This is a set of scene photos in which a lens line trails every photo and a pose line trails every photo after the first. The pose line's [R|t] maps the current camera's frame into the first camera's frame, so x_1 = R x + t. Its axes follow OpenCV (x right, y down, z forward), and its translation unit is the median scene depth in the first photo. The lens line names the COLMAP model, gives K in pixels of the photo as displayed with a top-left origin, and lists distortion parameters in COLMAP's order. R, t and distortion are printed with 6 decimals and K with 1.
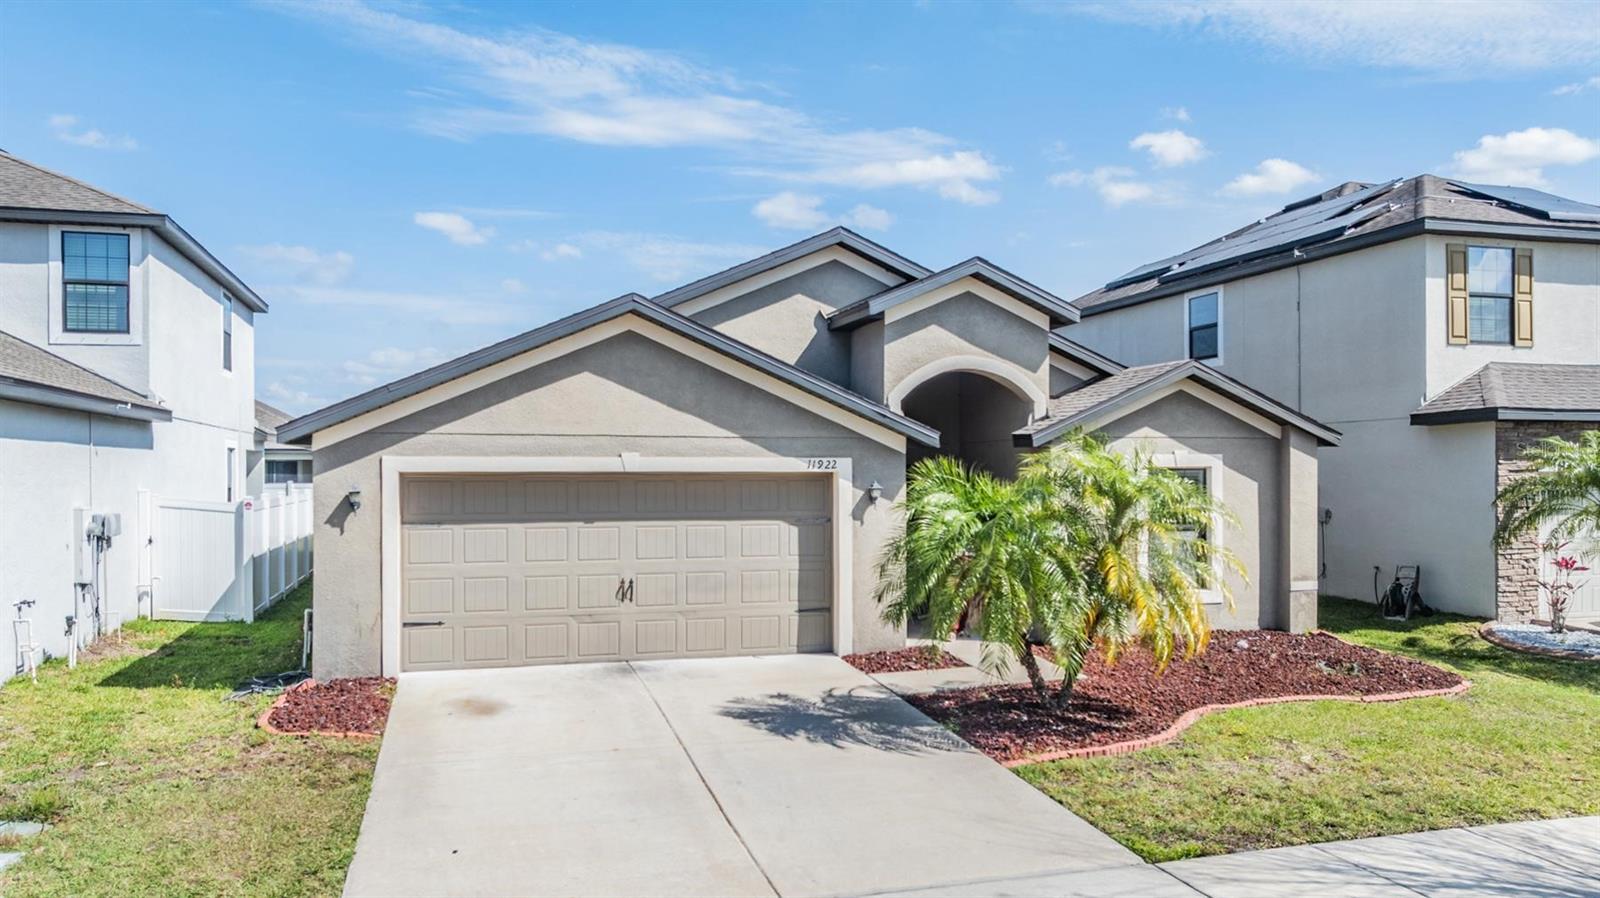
lens RADIAL K [[1158.2, 0, 809.0], [0, 1158.2, 459.6], [0, 0, 1]] dist [-0.039623, 0.042214]
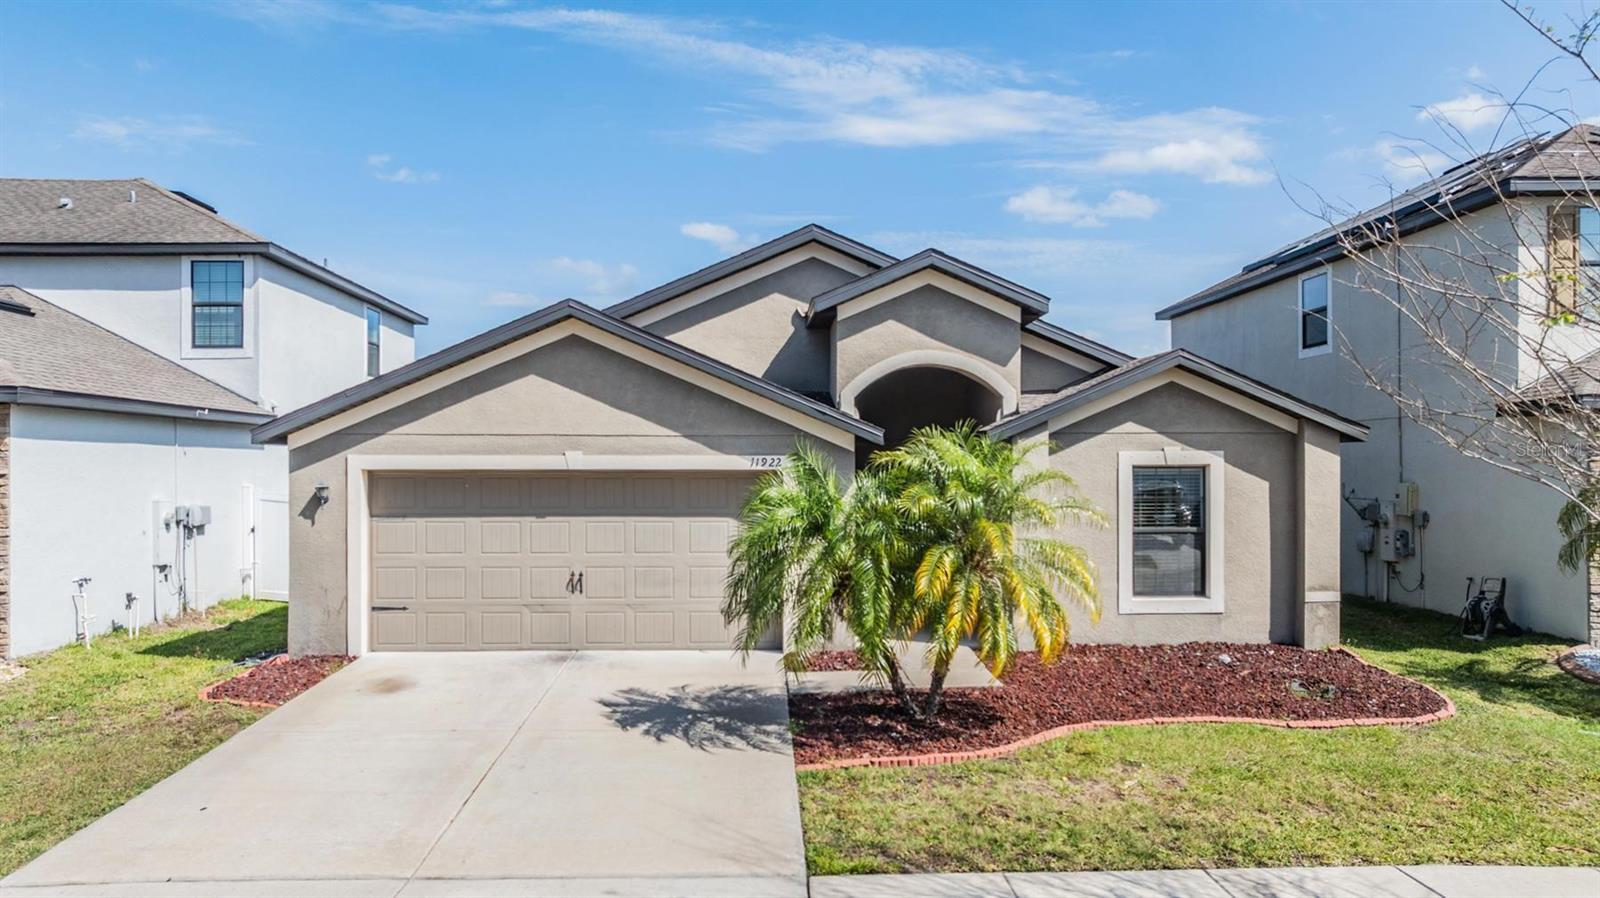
lens RADIAL K [[1158.2, 0, 809.0], [0, 1158.2, 459.6], [0, 0, 1]] dist [-0.039623, 0.042214]
pose [[0.970364, -0.001130, -0.241647, 0.287320], [0.001611, 0.999997, 0.001792, 0.000026], [0.241644, -0.002128, 0.970363, 0.033867]]
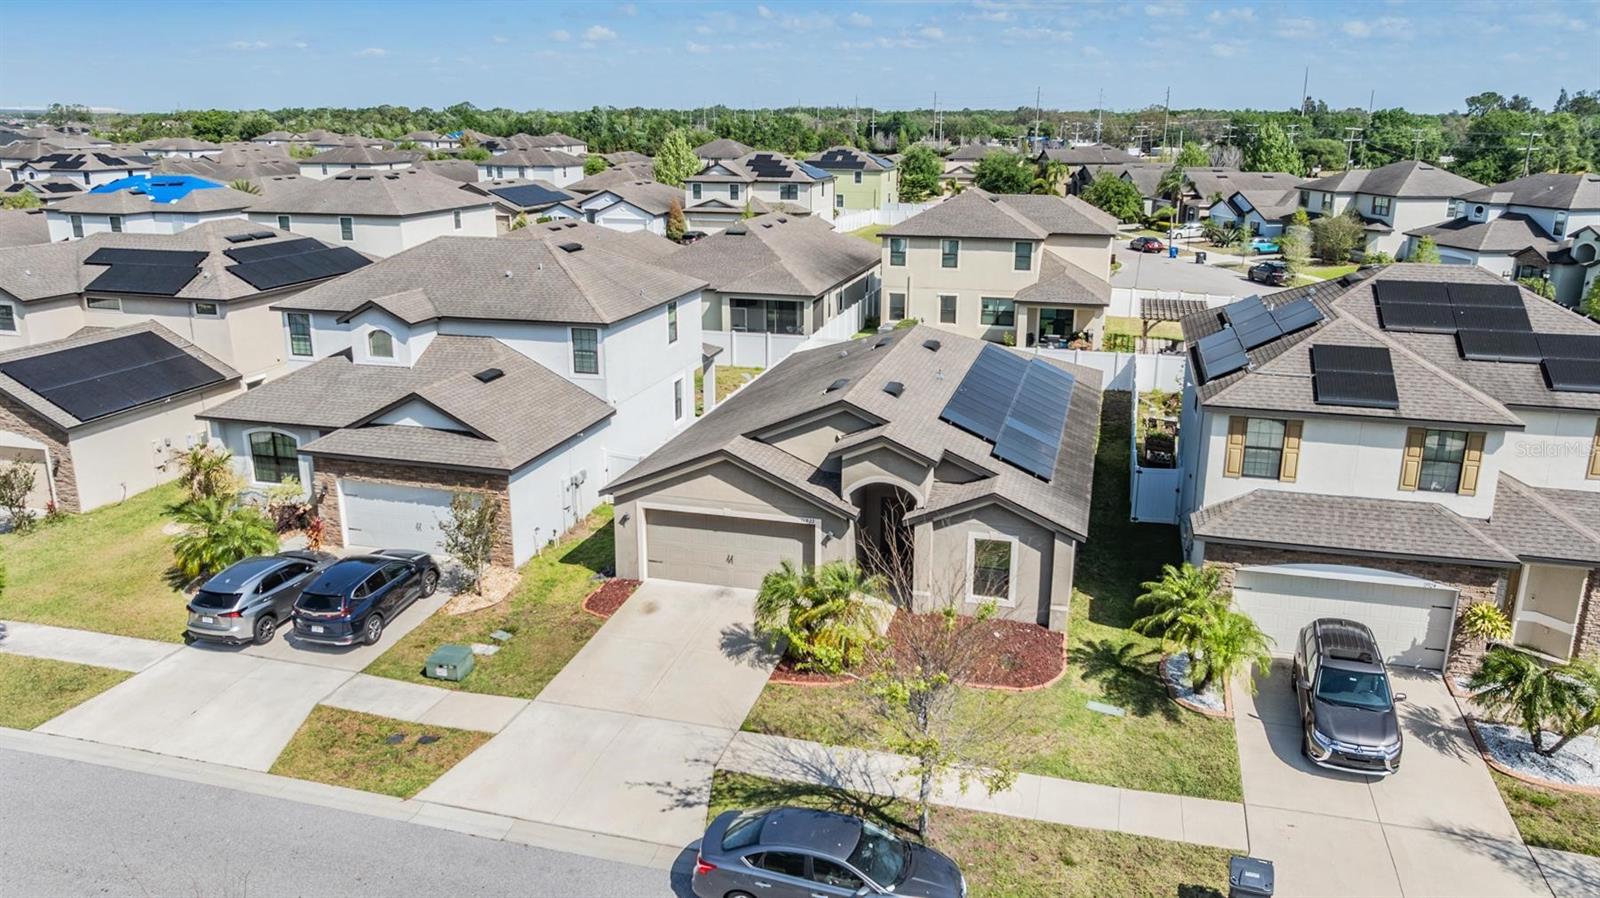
lens RADIAL K [[1158.2, 0, 809.0], [0, 1158.2, 459.6], [0, 0, 1]] dist [-0.039623, 0.042214]
pose [[0.852105, 0.158091, -0.498923, 1.101933], [-0.004231, 0.955337, 0.295488, -0.764228], [0.523354, -0.249676, 0.814716, -0.789322]]
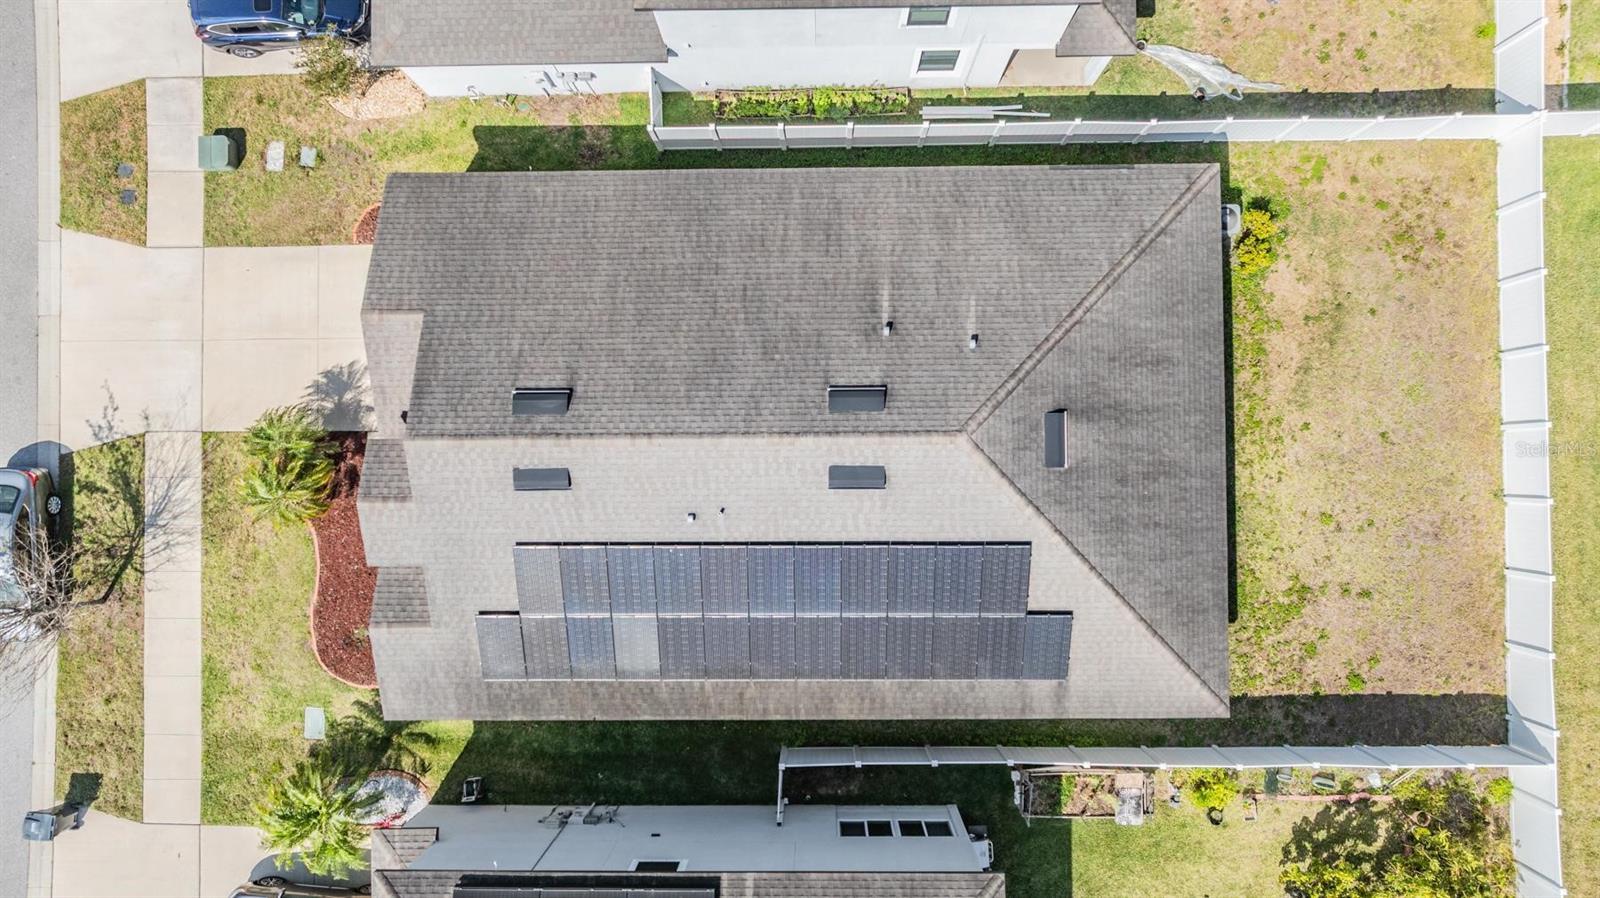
lens RADIAL K [[1158.2, 0, 809.0], [0, 1158.2, 459.6], [0, 0, 1]] dist [-0.039623, 0.042214]
pose [[-0.279302, 0.960153, 0.009792, -0.139109], [0.037752, 0.000790, 0.999287, -1.994925], [0.959461, 0.279473, -0.036468, 1.764244]]
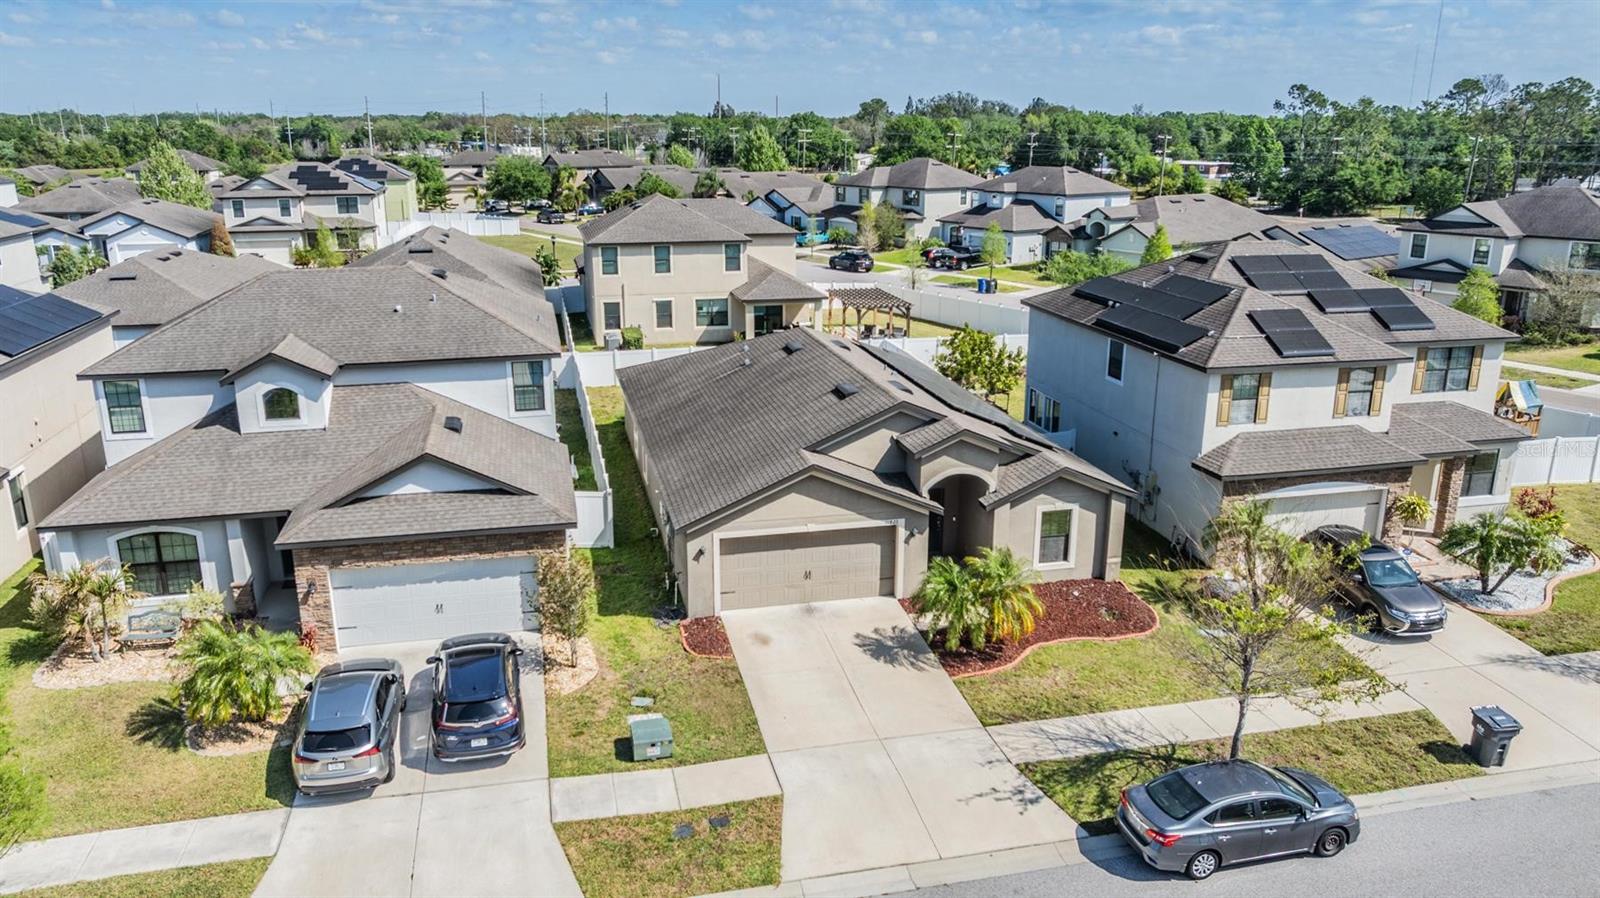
lens RADIAL K [[1131.8, 0, 820.2], [0, 1131.8, 451.8], [0, 0, 1]] dist [-0.021655, -0.000400]
pose [[0.998774, 0.022167, -0.044253, -0.034023], [-0.008443, 0.957299, 0.288977, -0.769703], [0.048769, -0.288249, 0.956313, -1.104726]]
